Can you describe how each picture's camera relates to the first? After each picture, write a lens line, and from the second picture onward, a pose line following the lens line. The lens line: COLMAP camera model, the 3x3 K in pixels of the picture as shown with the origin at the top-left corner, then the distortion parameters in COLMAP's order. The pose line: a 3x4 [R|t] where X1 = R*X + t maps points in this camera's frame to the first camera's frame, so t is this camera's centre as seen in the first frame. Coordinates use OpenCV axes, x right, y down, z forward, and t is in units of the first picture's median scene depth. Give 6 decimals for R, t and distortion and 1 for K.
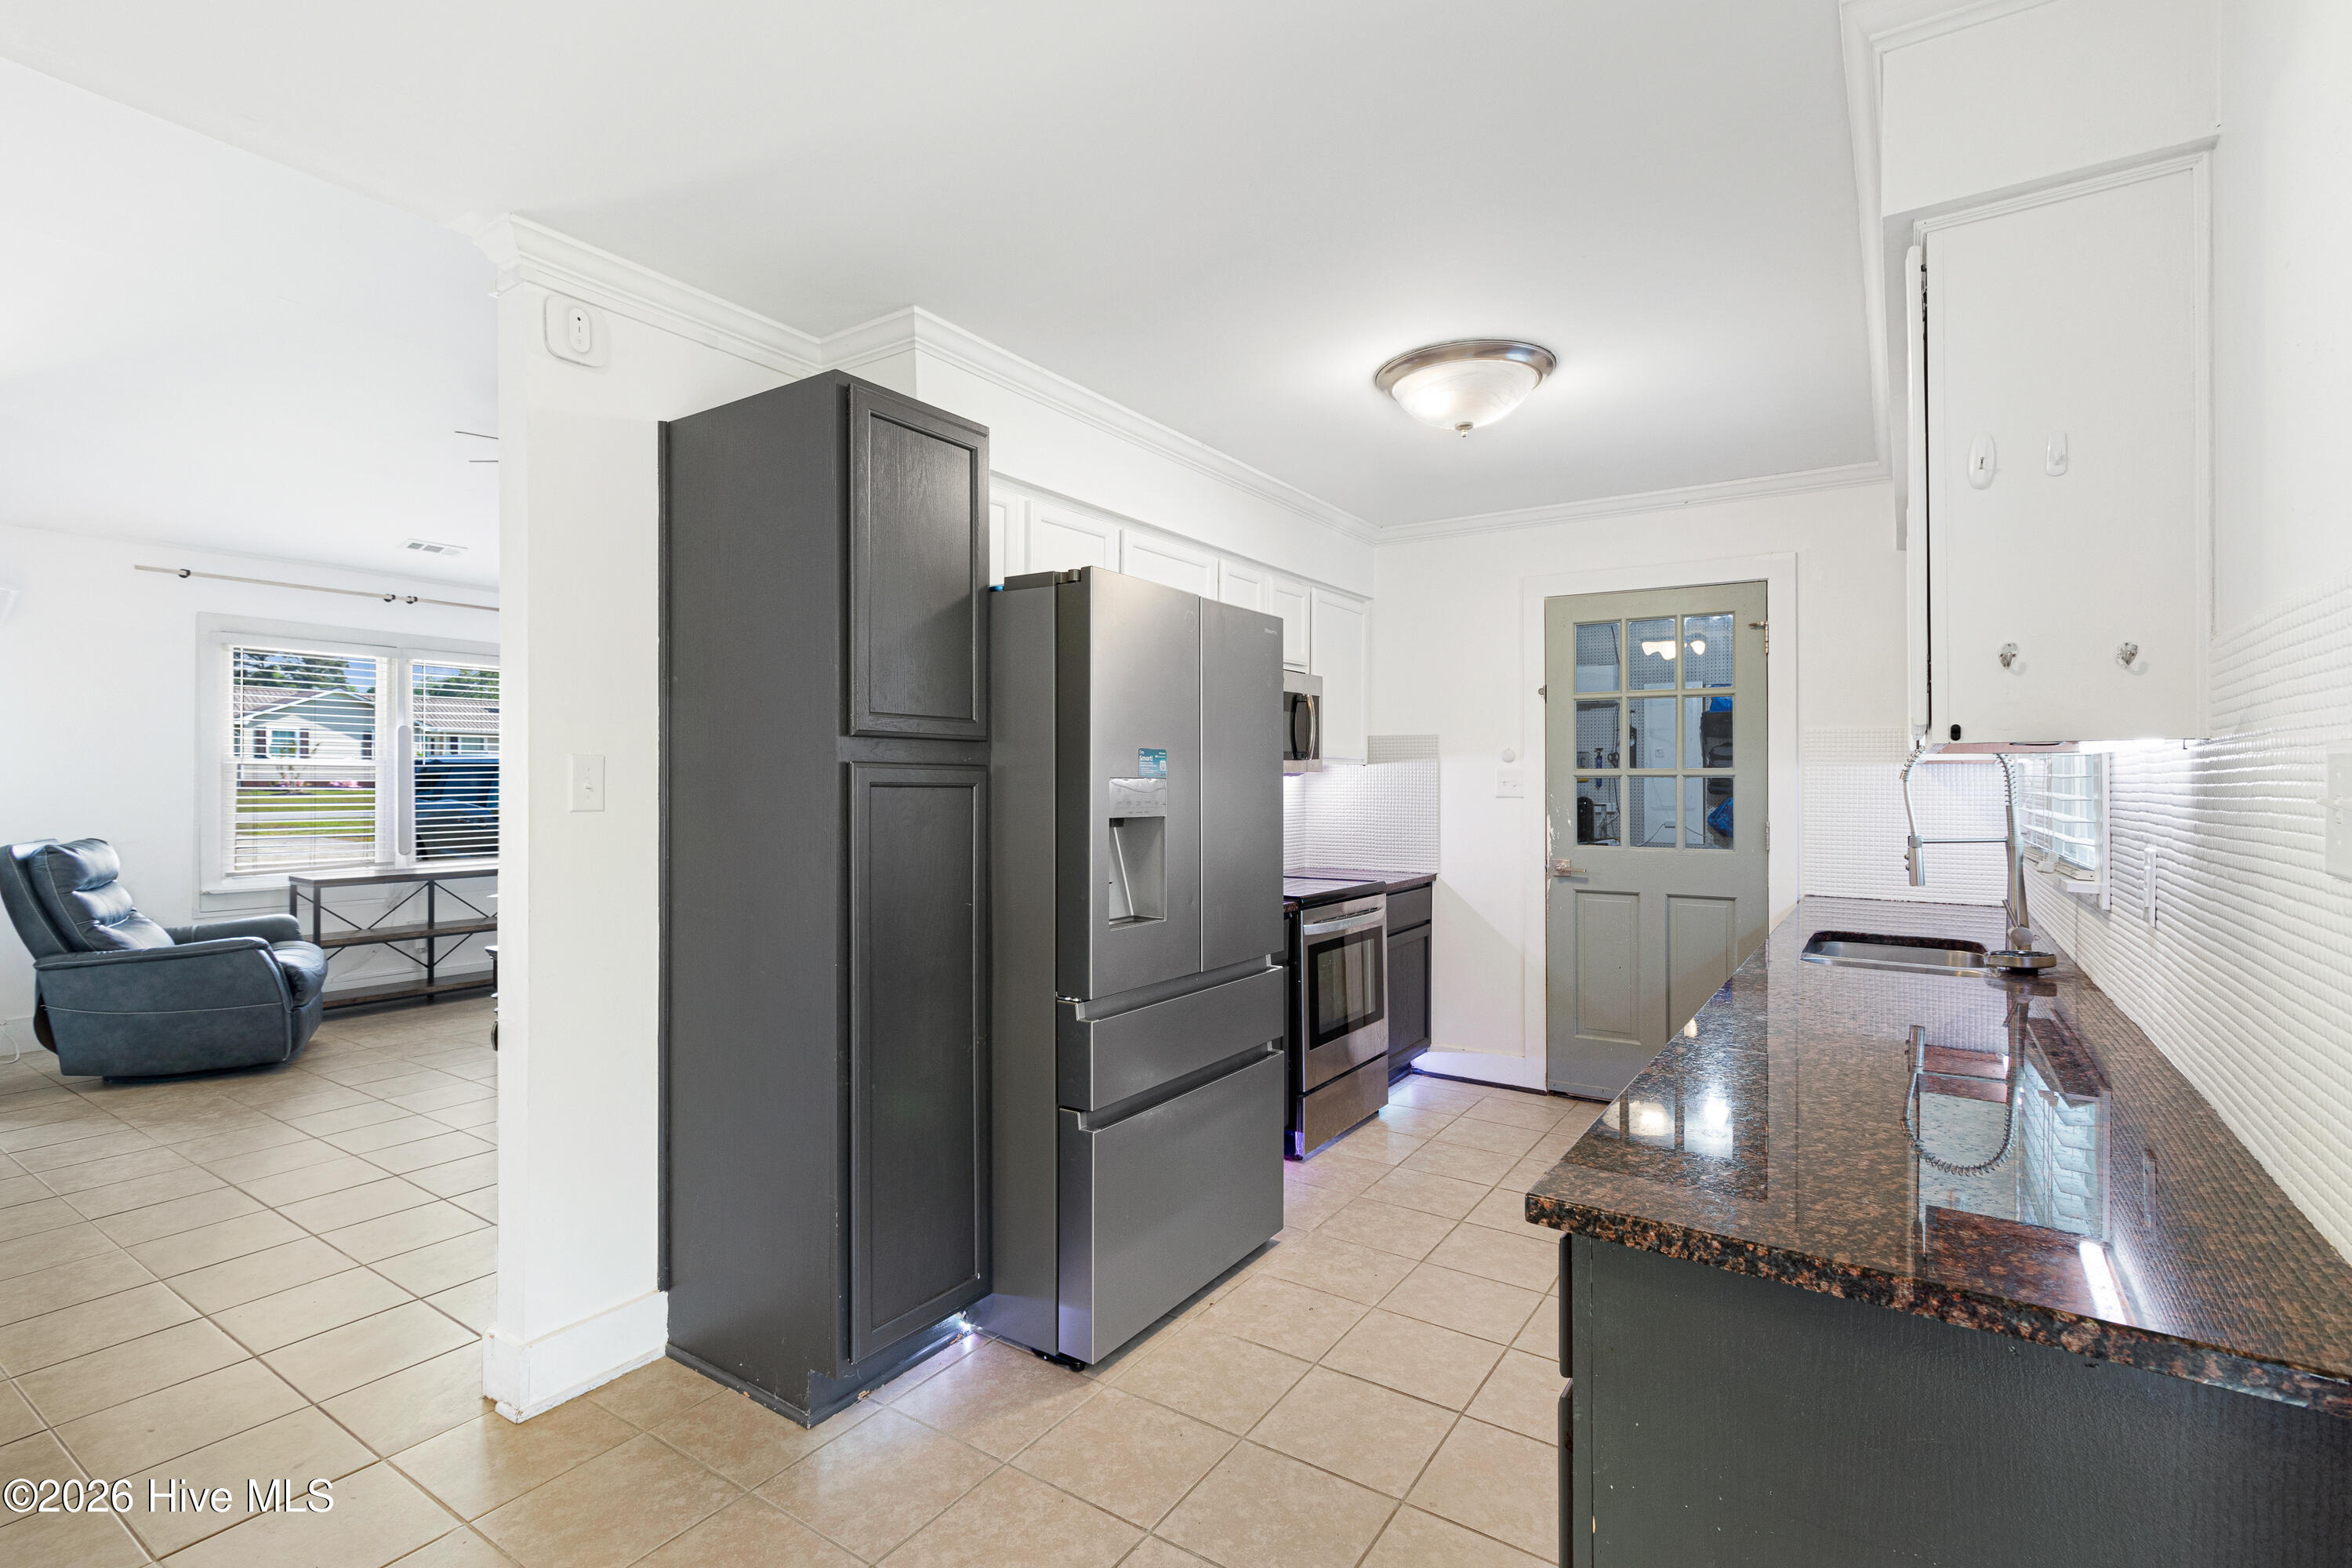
lens RADIAL K [[1119.4, 0, 1126.4], [0, 1119.4, 764.6], [0, 0, 1]] dist [0.006534, -0.000081]
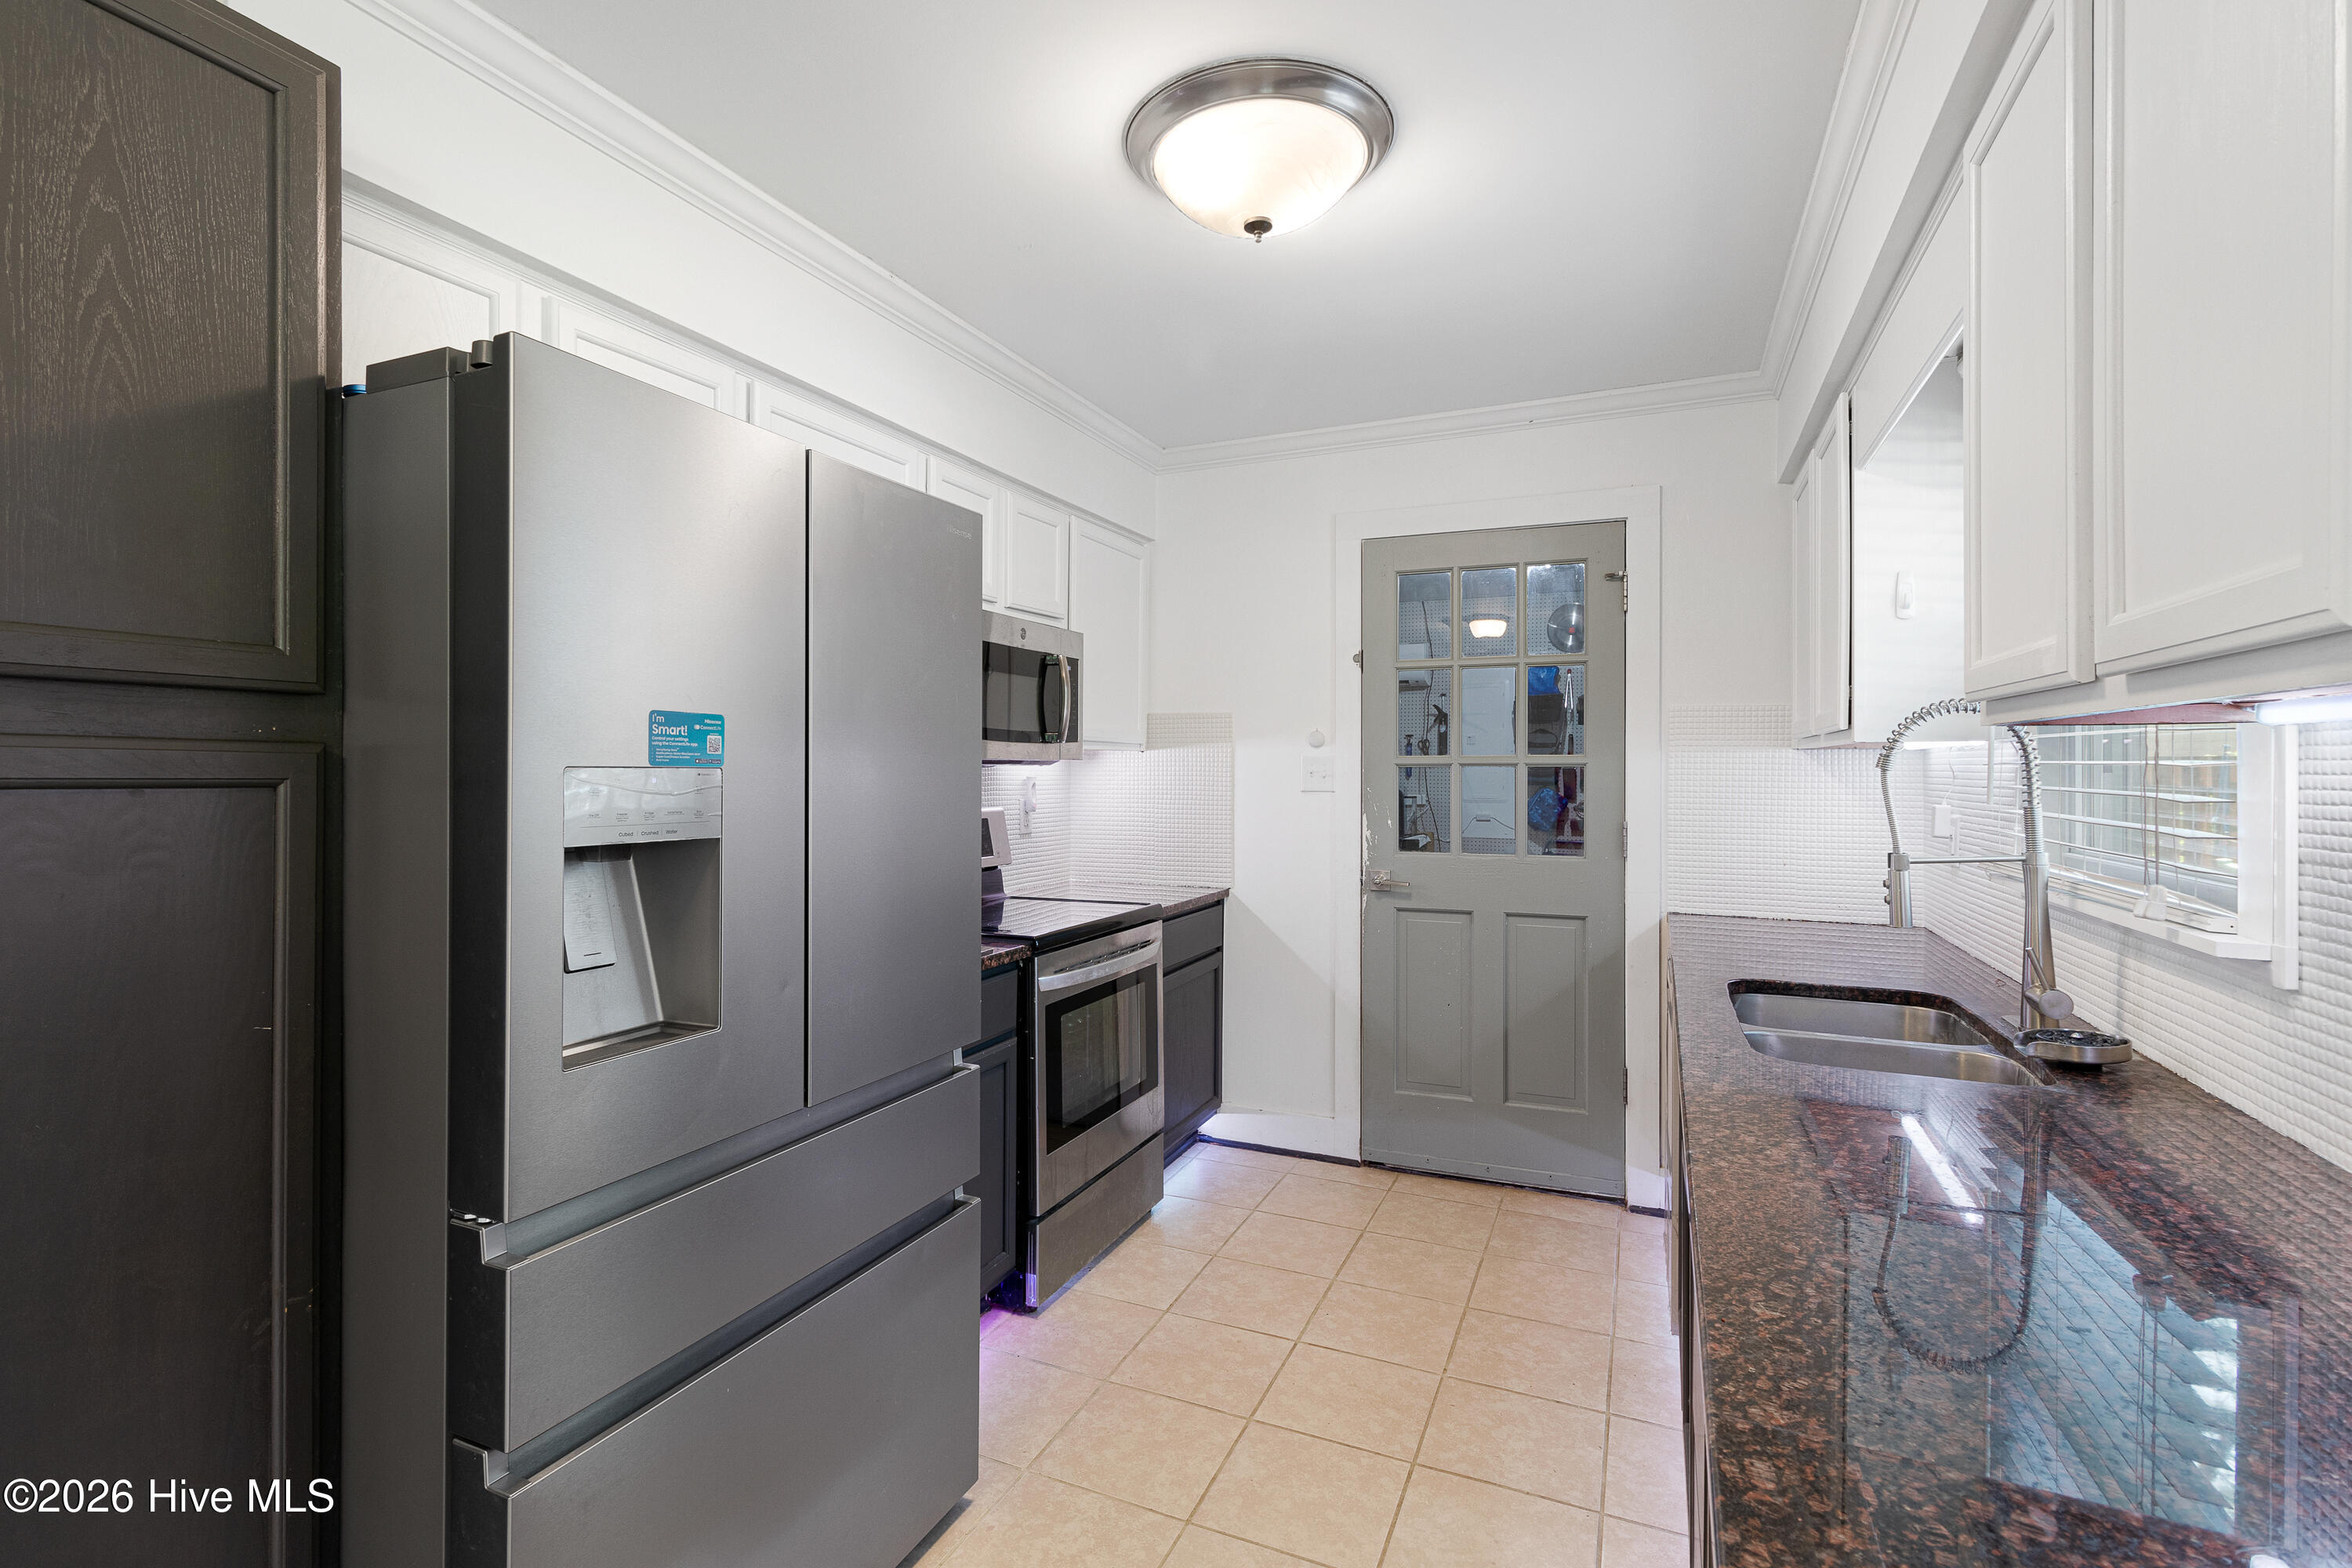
lens RADIAL K [[1082.7, 0, 1176.0], [0, 1082.7, 784.0], [0, 0, 1]] dist [0.001546, -0.001300]
pose [[0.979207, -0.004039, 0.202826, 0.099685], [-0.001445, 0.999638, 0.026883, 0.003817], [-0.202861, -0.026617, 0.978846, 0.305478]]
